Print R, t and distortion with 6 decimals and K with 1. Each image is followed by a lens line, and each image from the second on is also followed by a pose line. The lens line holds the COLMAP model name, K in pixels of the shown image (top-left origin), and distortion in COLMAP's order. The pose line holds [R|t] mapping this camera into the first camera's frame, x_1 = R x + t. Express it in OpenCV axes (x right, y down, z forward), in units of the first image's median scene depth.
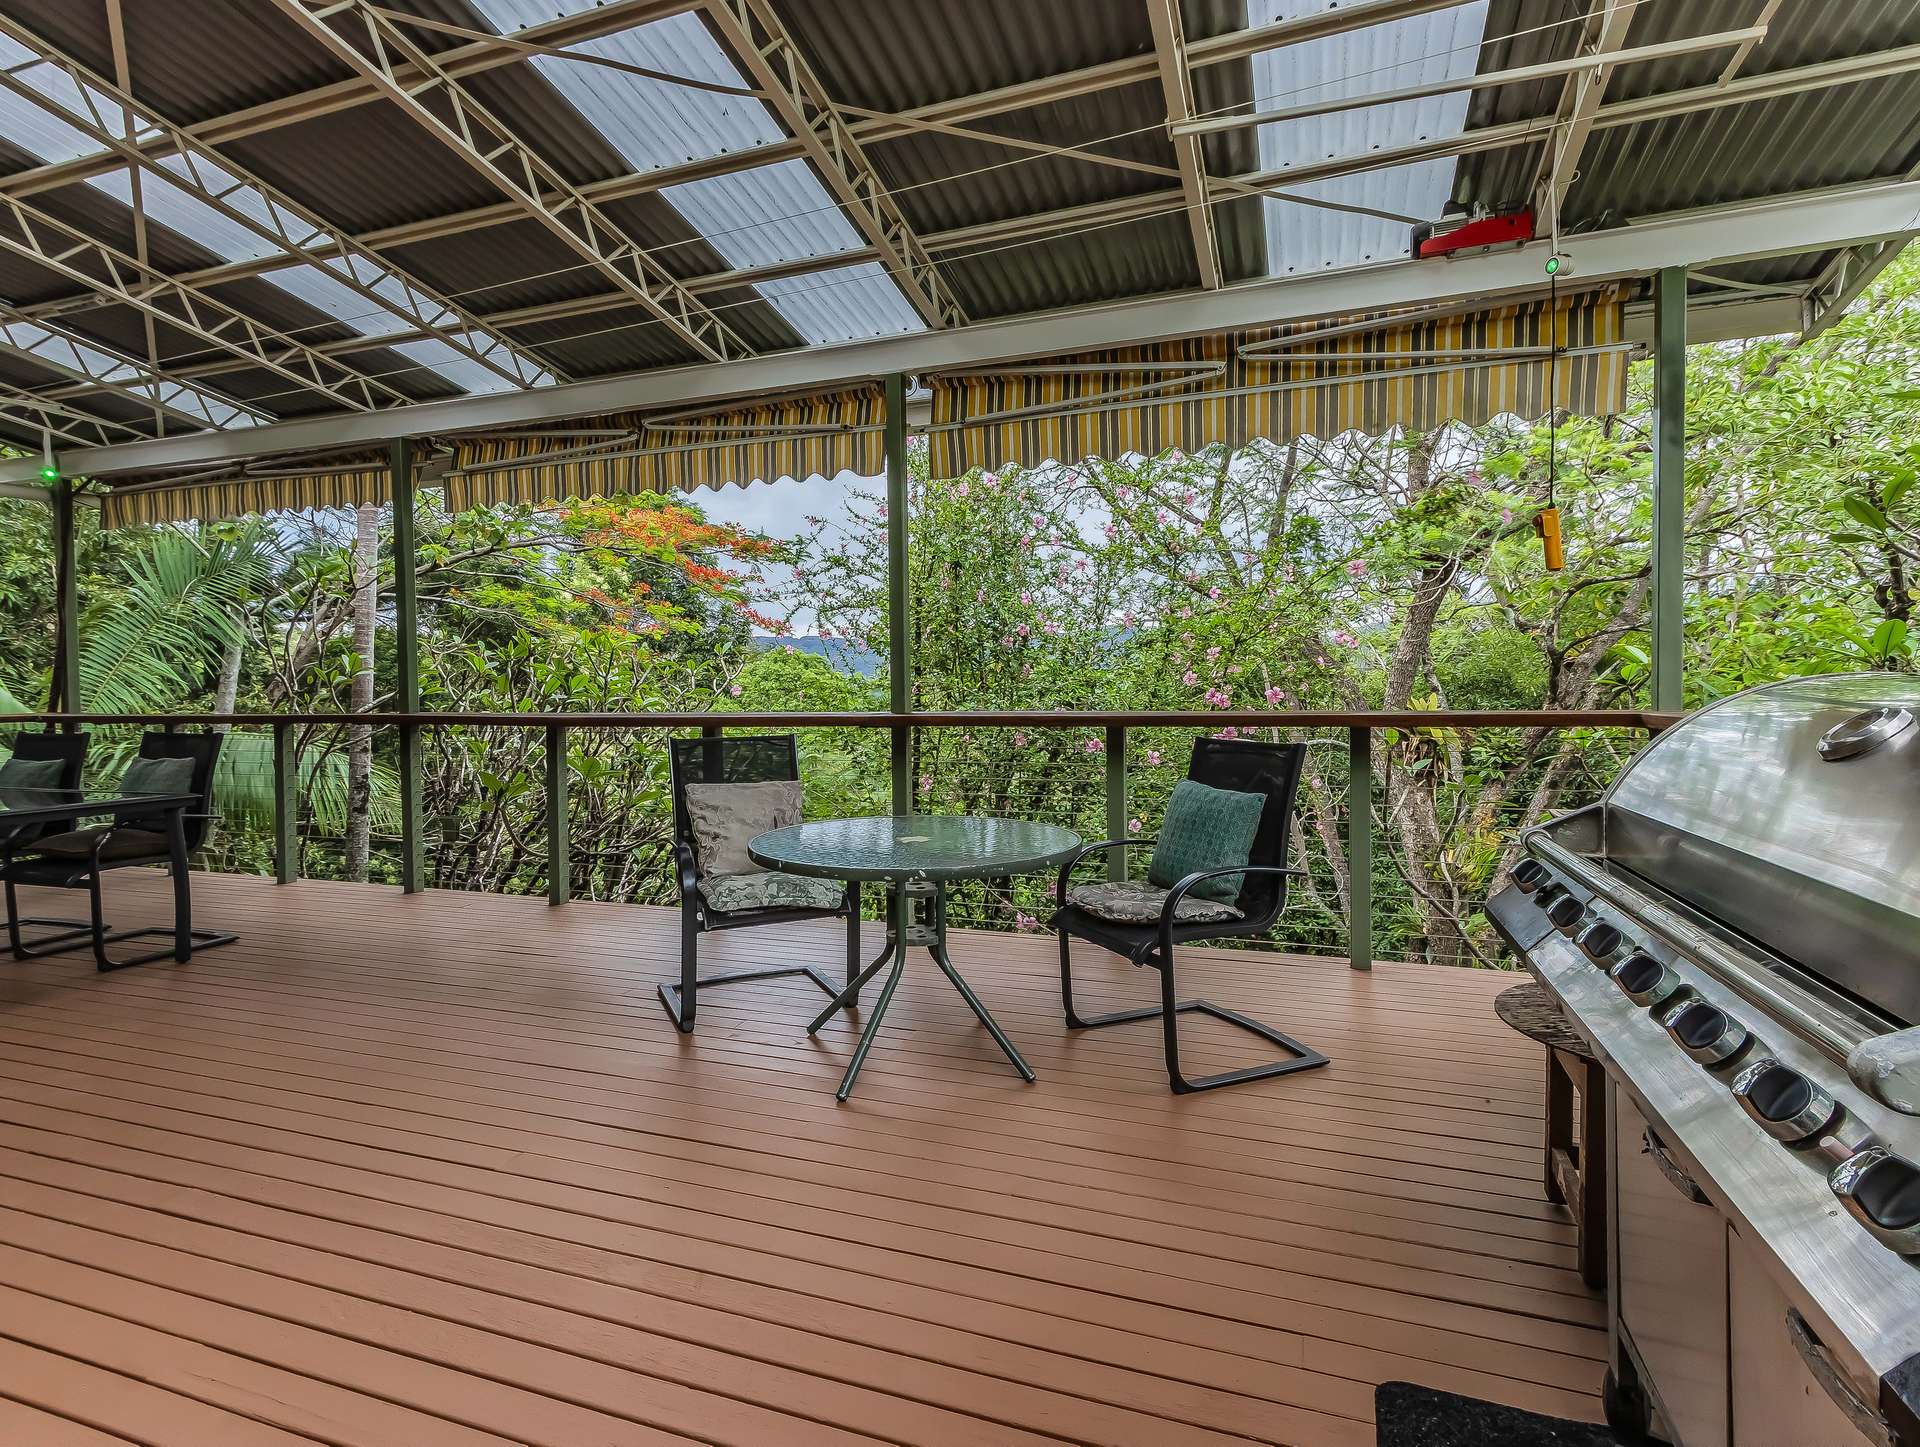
lens RADIAL K [[982.9, 0, 951.3], [0, 982.9, 717.1], [0, 0, 1]] dist [0.023700, 0.000015]
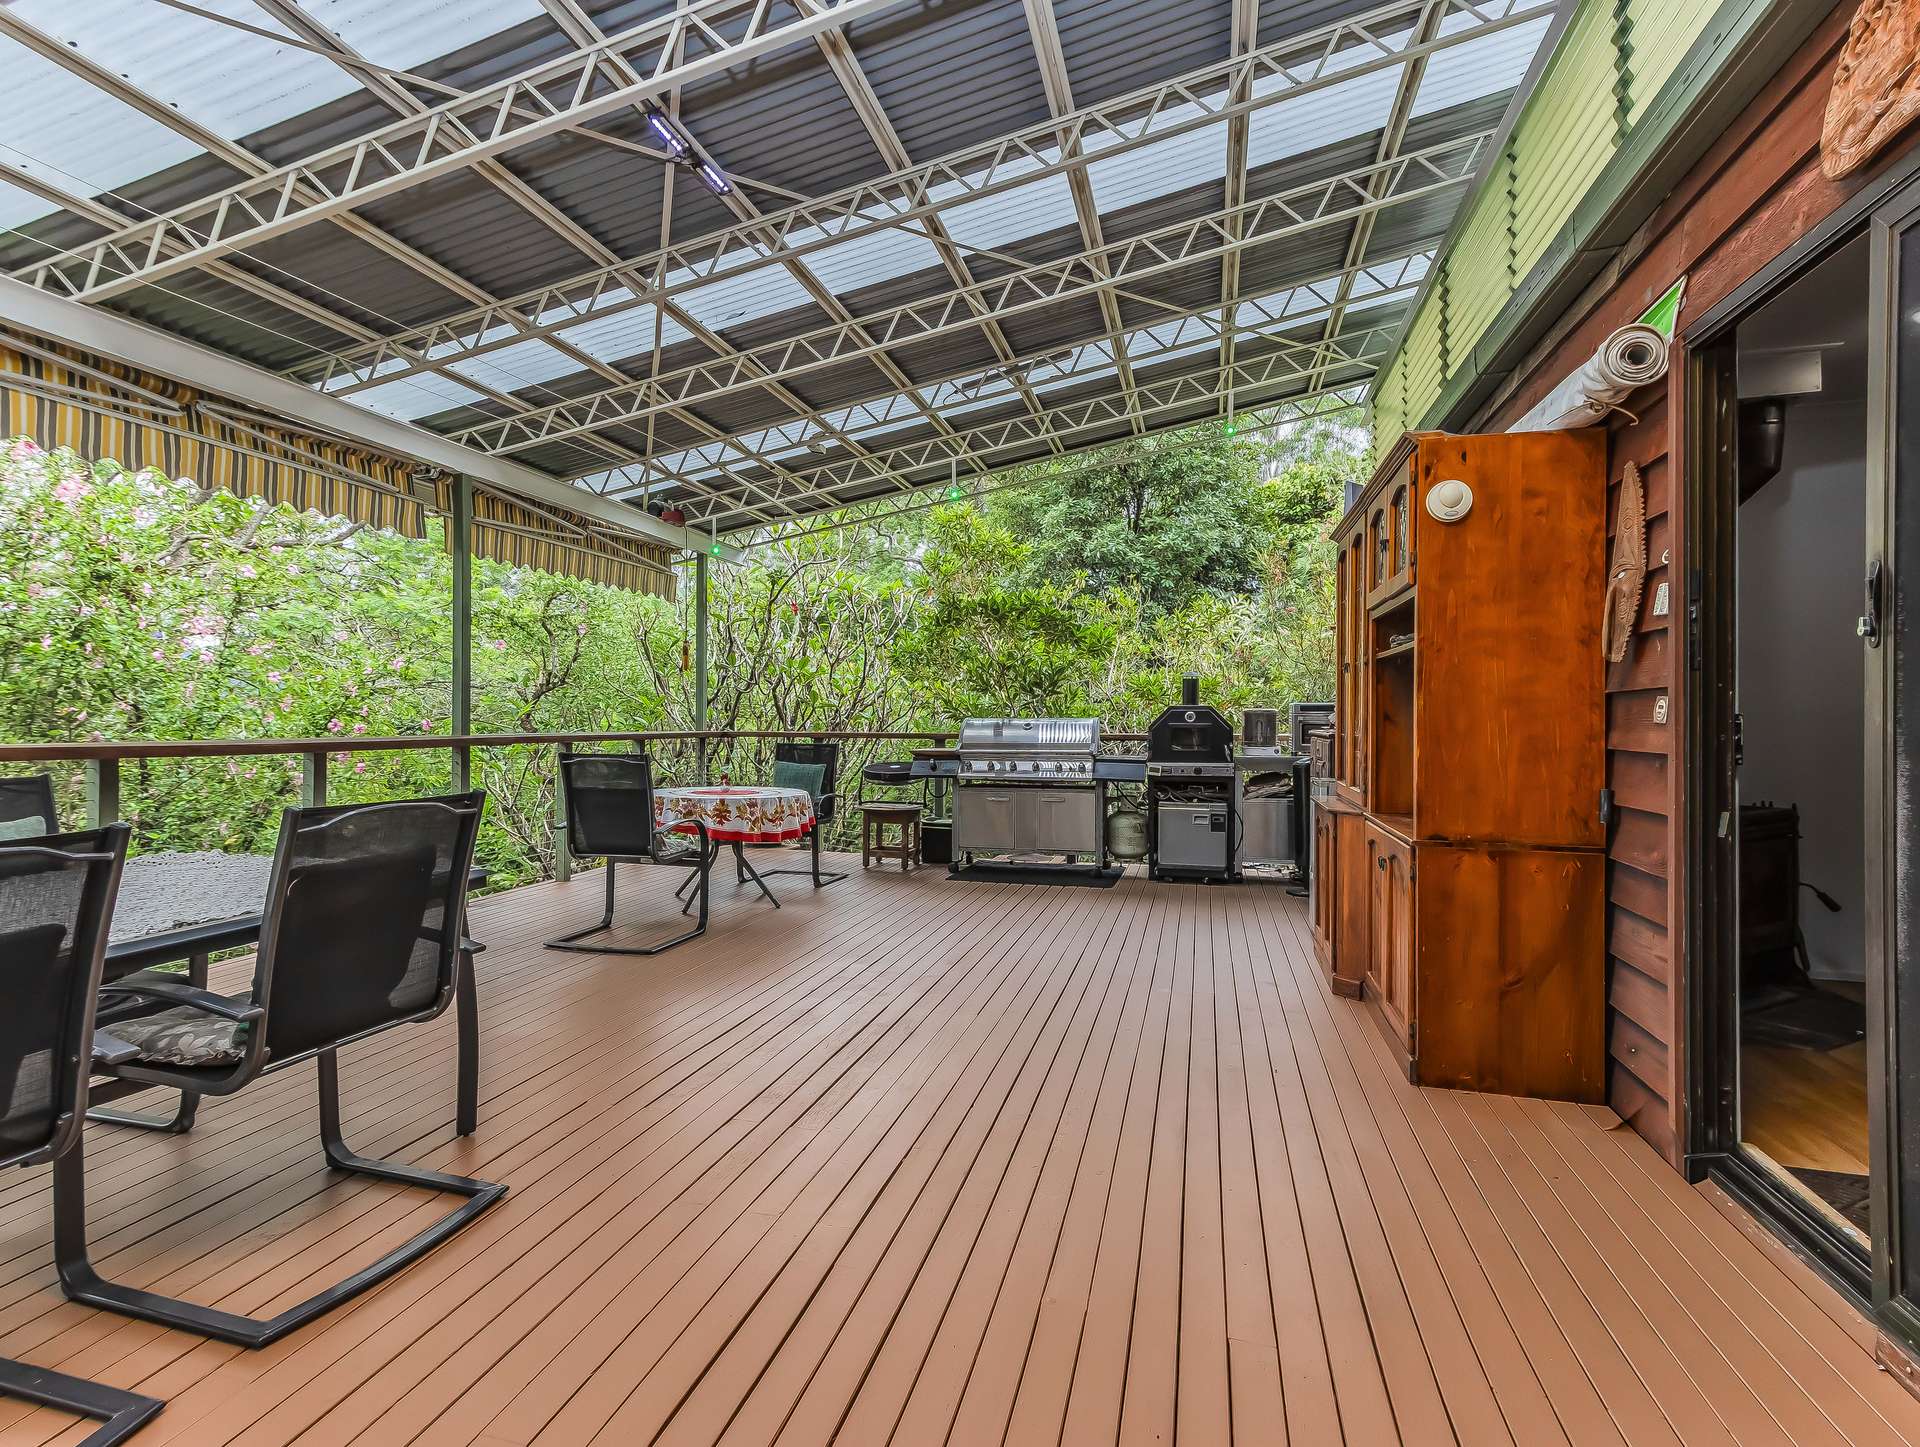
lens RADIAL K [[982.9, 0, 951.3], [0, 982.9, 717.1], [0, 0, 1]] dist [0.023700, 0.000015]
pose [[-0.098521, 0.009375, 0.995091, -1.045308], [0.025552, 0.999650, -0.006888, -0.002509], [-0.994807, 0.024748, -0.098726, 0.368513]]
